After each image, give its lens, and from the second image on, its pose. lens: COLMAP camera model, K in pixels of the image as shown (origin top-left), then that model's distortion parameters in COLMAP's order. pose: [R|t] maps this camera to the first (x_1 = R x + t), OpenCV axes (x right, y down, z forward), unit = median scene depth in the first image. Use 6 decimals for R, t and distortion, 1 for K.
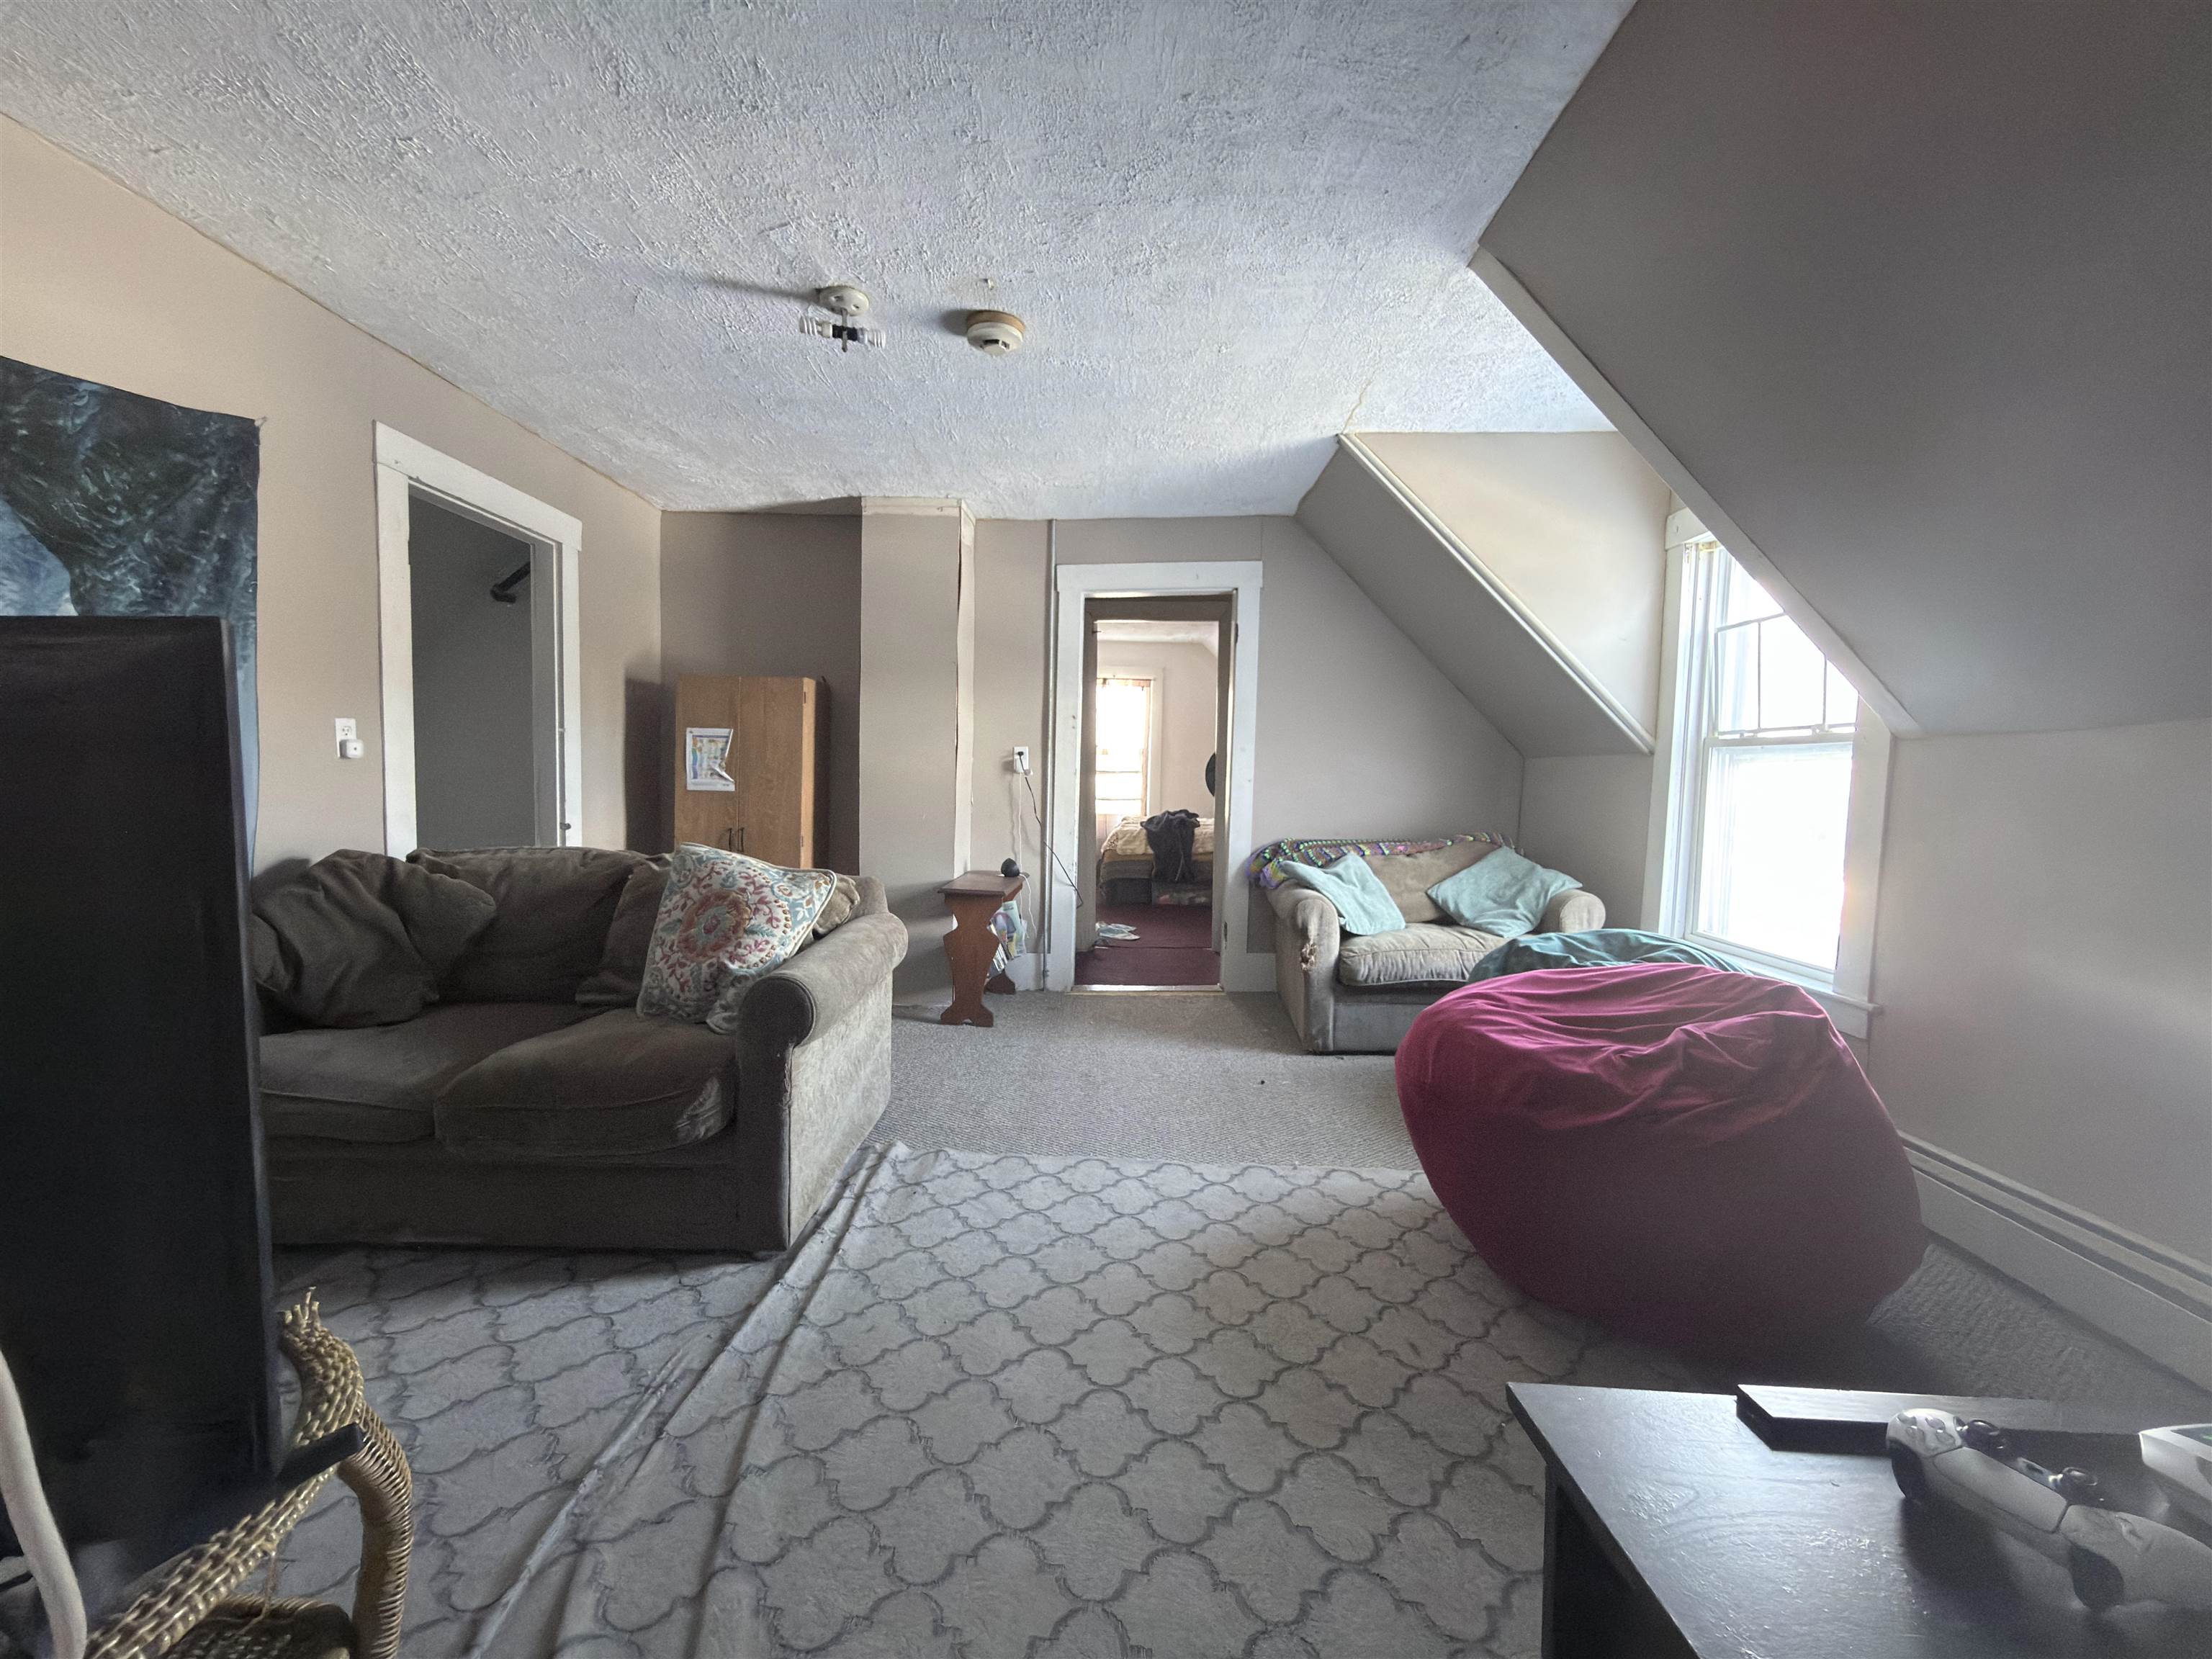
lens RADIAL K [[888.7, 0, 1098.4], [0, 888.7, 825.8], [0, 0, 1]] dist [0.002303, -0.000508]
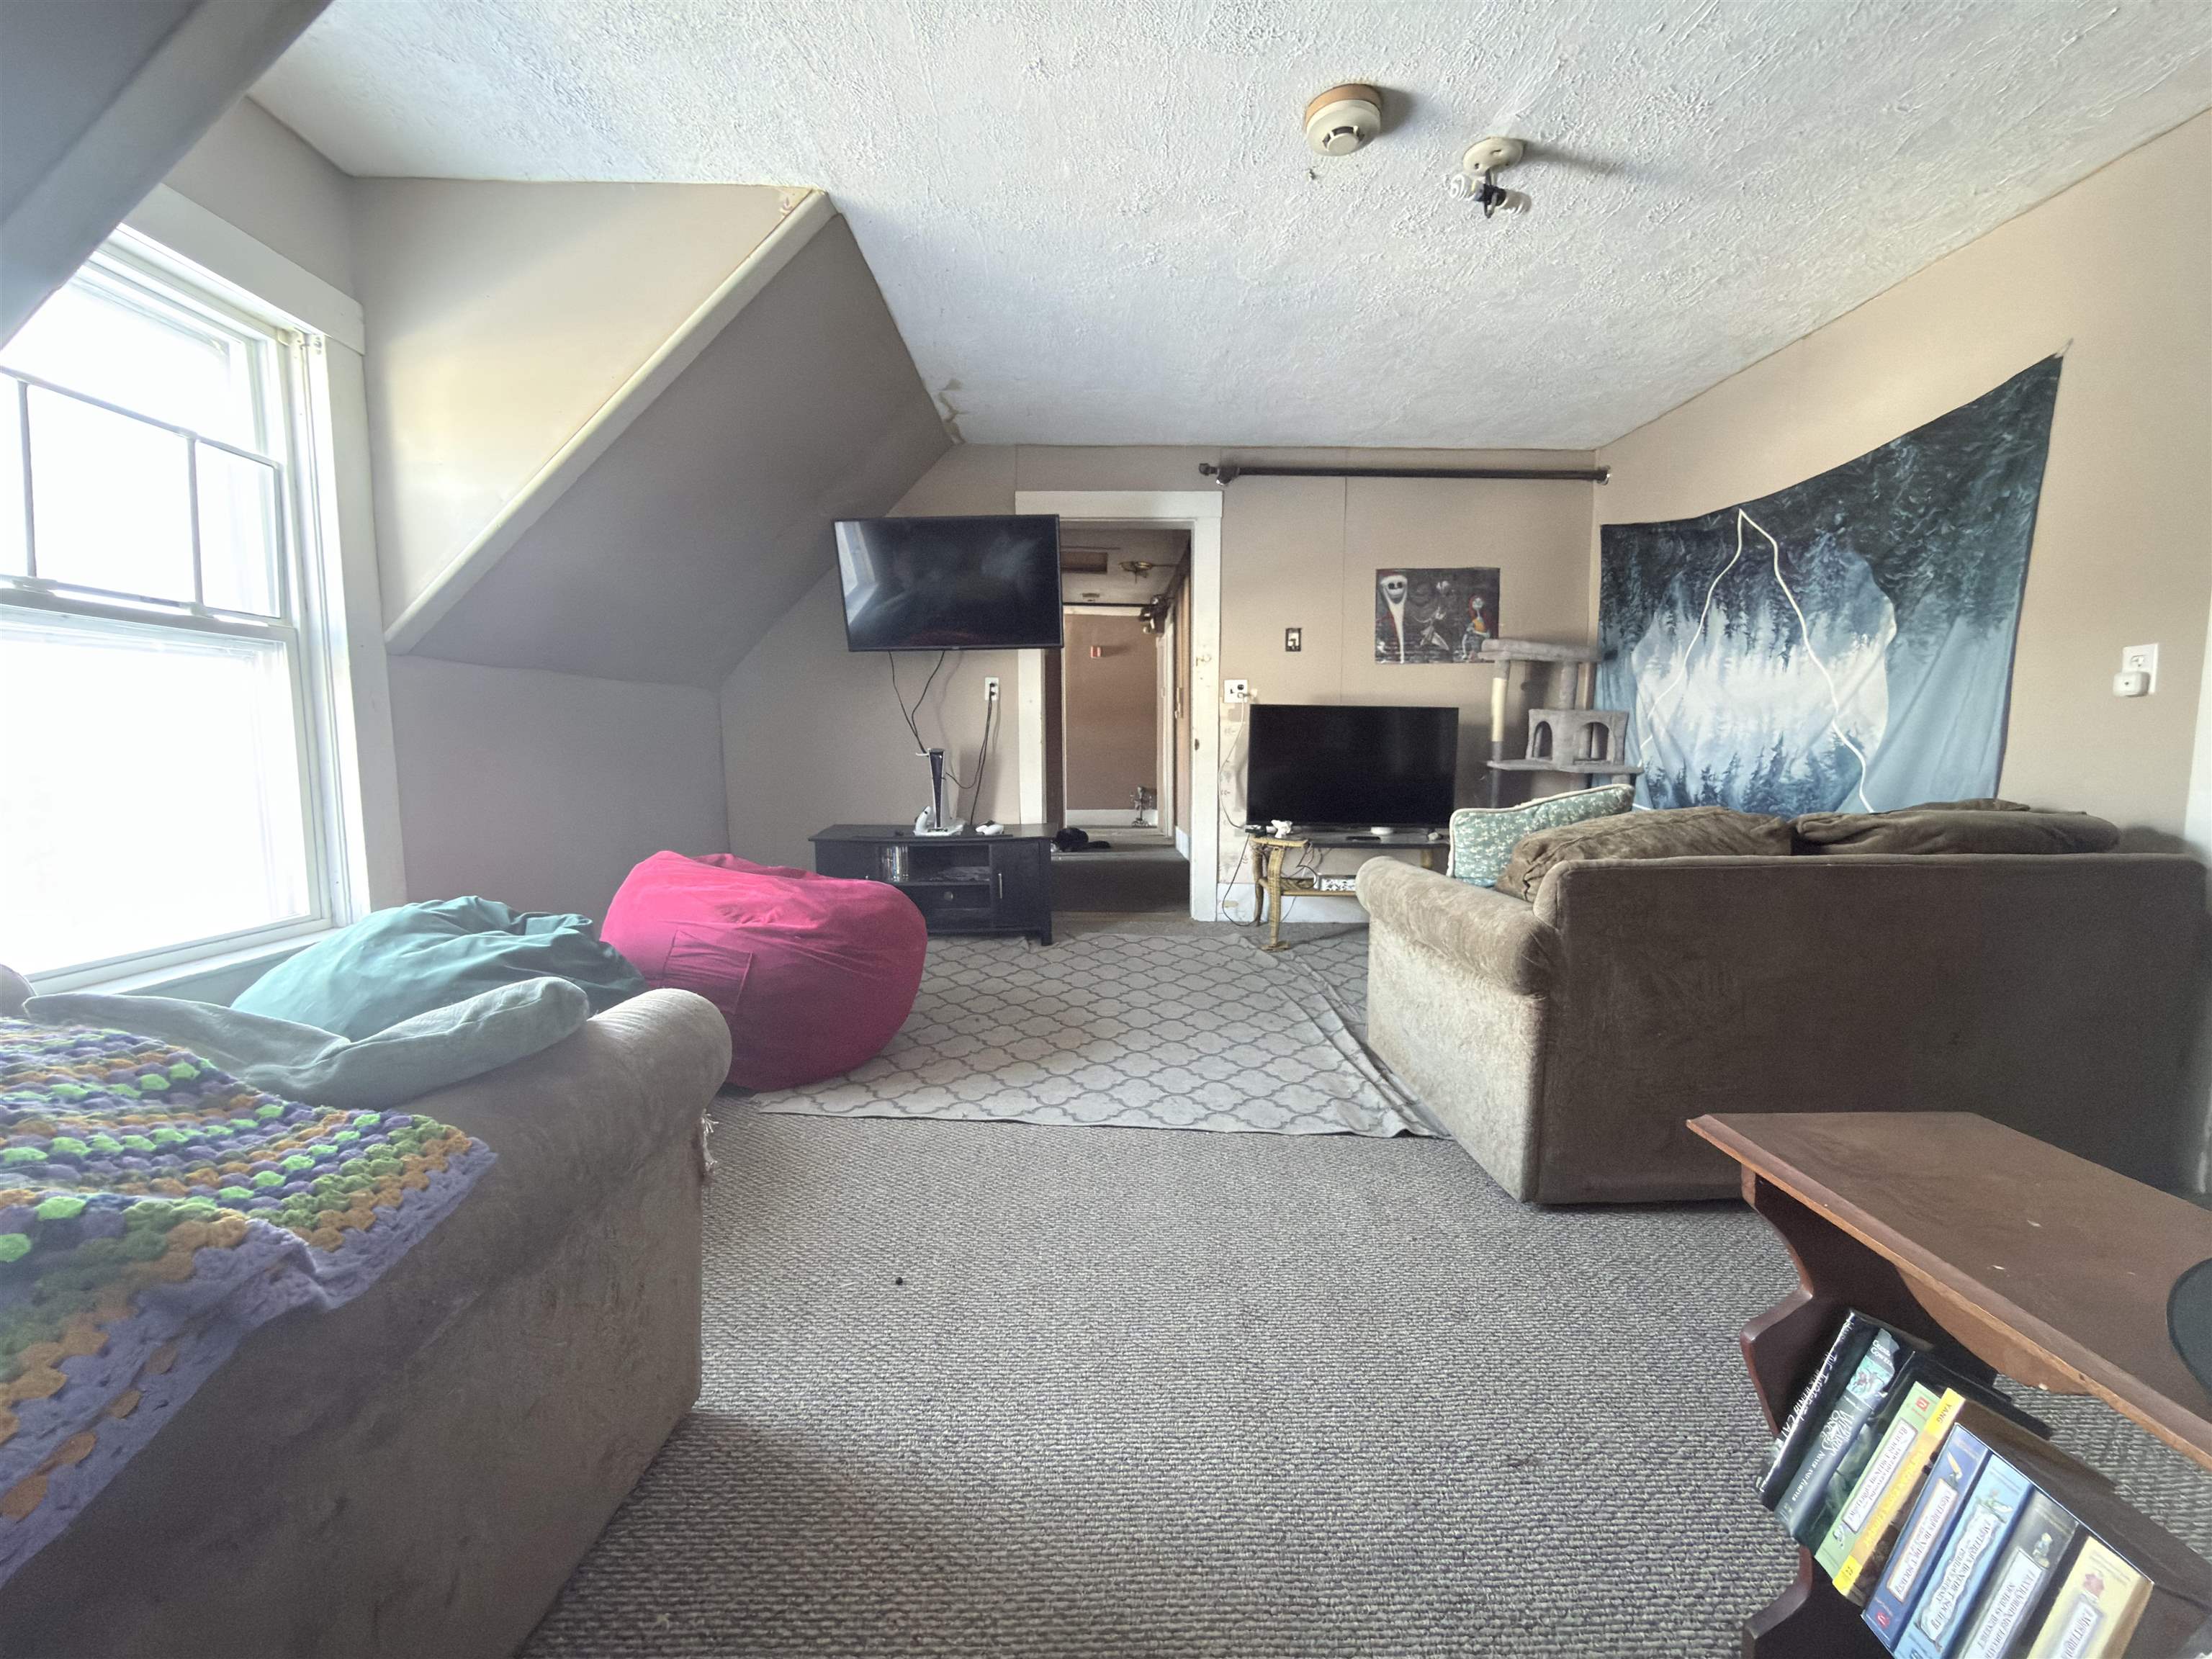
lens RADIAL K [[888.7, 0, 1109.0], [0, 888.7, 839.3], [0, 0, 1]] dist [0.002303, -0.000508]
pose [[-0.998871, -0.016447, -0.044562, 0.122822], [-0.023408, 0.986761, 0.160483, -0.064641], [0.041332, 0.161345, -0.986032, 2.038030]]
